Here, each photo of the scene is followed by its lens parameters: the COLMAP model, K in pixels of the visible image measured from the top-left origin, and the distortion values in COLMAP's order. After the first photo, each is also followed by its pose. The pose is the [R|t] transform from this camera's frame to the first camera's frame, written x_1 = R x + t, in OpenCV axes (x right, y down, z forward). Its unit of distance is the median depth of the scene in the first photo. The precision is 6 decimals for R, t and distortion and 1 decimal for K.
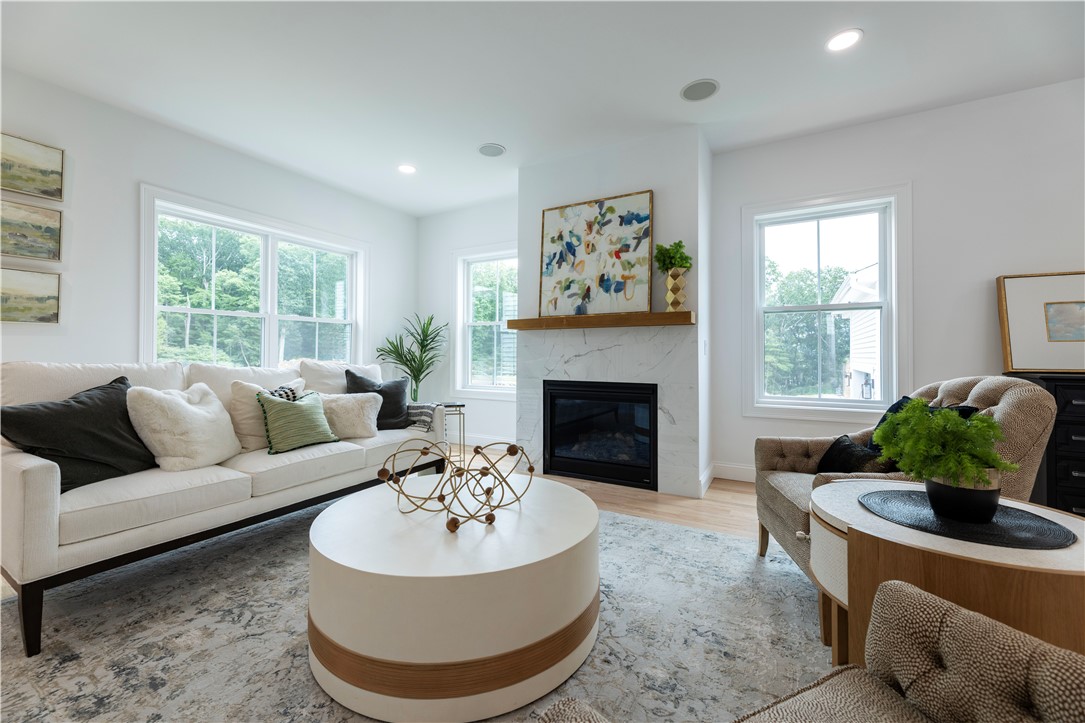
lens RADIAL K [[436.9, 0, 539.6], [0, 436.9, 351.5], [0, 0, 1]] dist [0.001392, 0.001178]
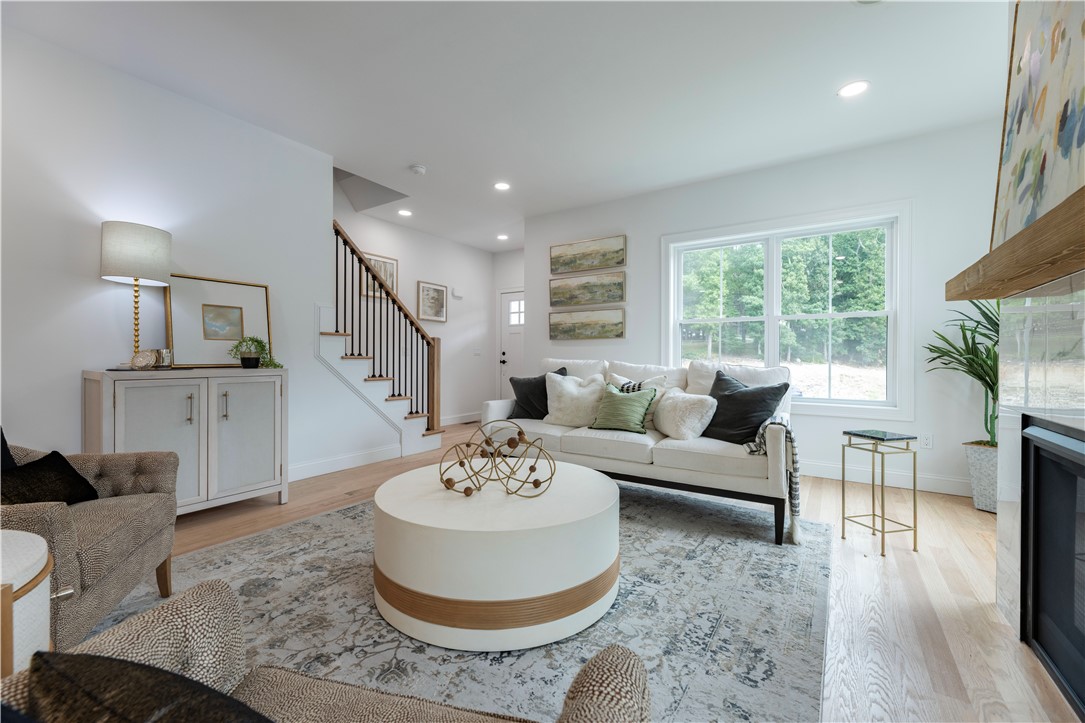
lens RADIAL K [[436.9, 0, 535.3], [0, 436.9, 361.1], [0, 0, 1]] dist [0.001392, 0.001178]
pose [[-0.074068, 0.005793, -0.997236, 0.516148], [0.001052, 0.999983, 0.005731, 0.013646], [0.997253, -0.000625, -0.074073, 0.649528]]
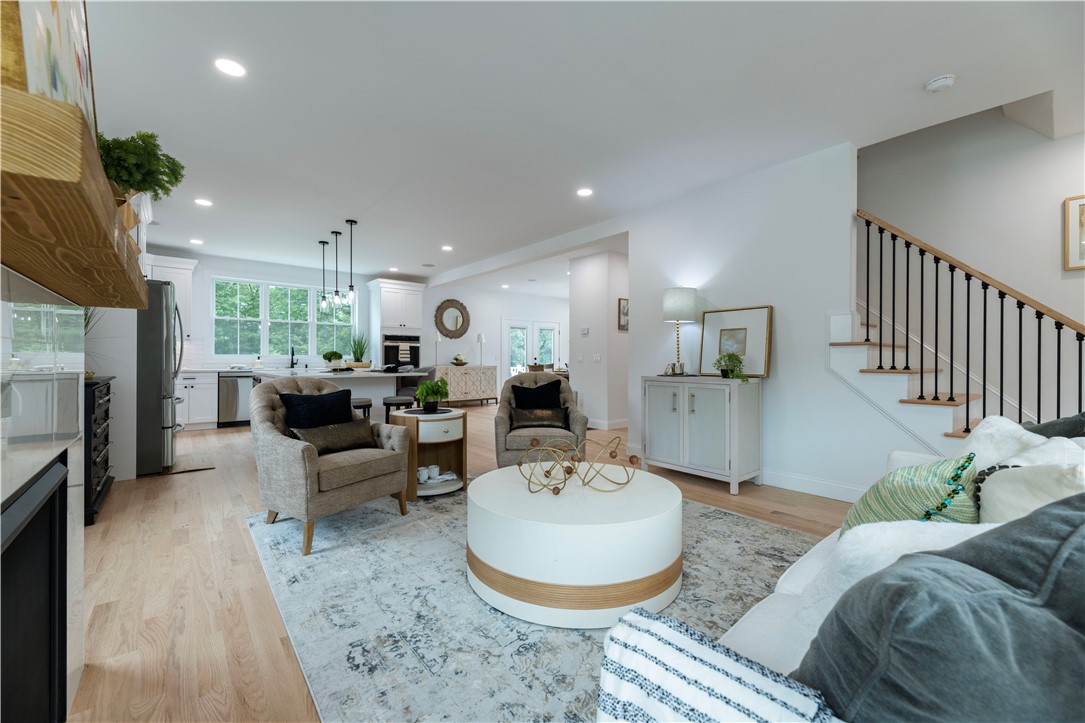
lens RADIAL K [[436.9, 0, 542.0], [0, 436.9, 355.6], [0, 0, 1]] dist [0.001392, 0.001178]
pose [[-0.940845, -0.004179, 0.338811, -0.259460], [-0.008898, 0.999884, -0.012376, -0.005821], [-0.338720, -0.014659, -0.940773, 1.212056]]
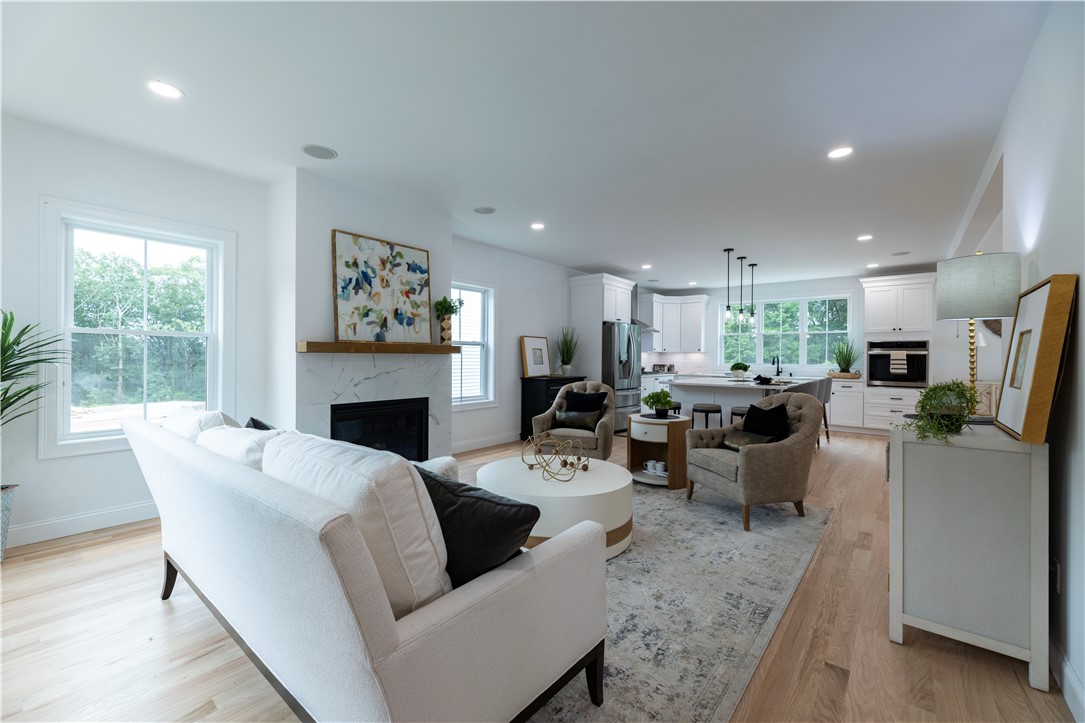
lens RADIAL K [[436.9, 0, 538.9], [0, 436.9, 357.8], [0, 0, 1]] dist [0.001392, 0.001178]
pose [[0.172554, -0.003114, 0.984995, -0.984145], [-0.013443, 0.999894, 0.005516, -0.057650], [-0.984908, -0.014193, 0.172494, 0.432880]]
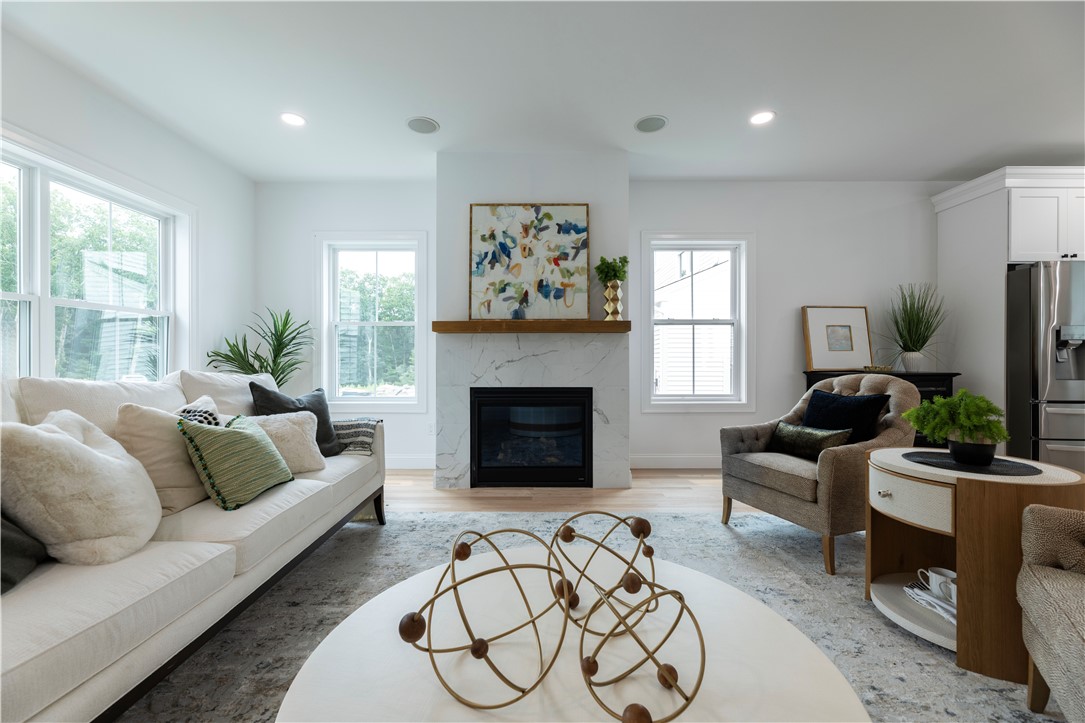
lens RADIAL K [[443.6, 0, 540.5], [0, 443.6, 361.1], [0, 0, 1]] dist [-0.000996, -0.000350]
pose [[0.869830, -0.004326, 0.493333, -0.371645], [-0.001002, 0.999944, 0.010535, -0.001148], [-0.493351, -0.009658, 0.869777, 0.120420]]
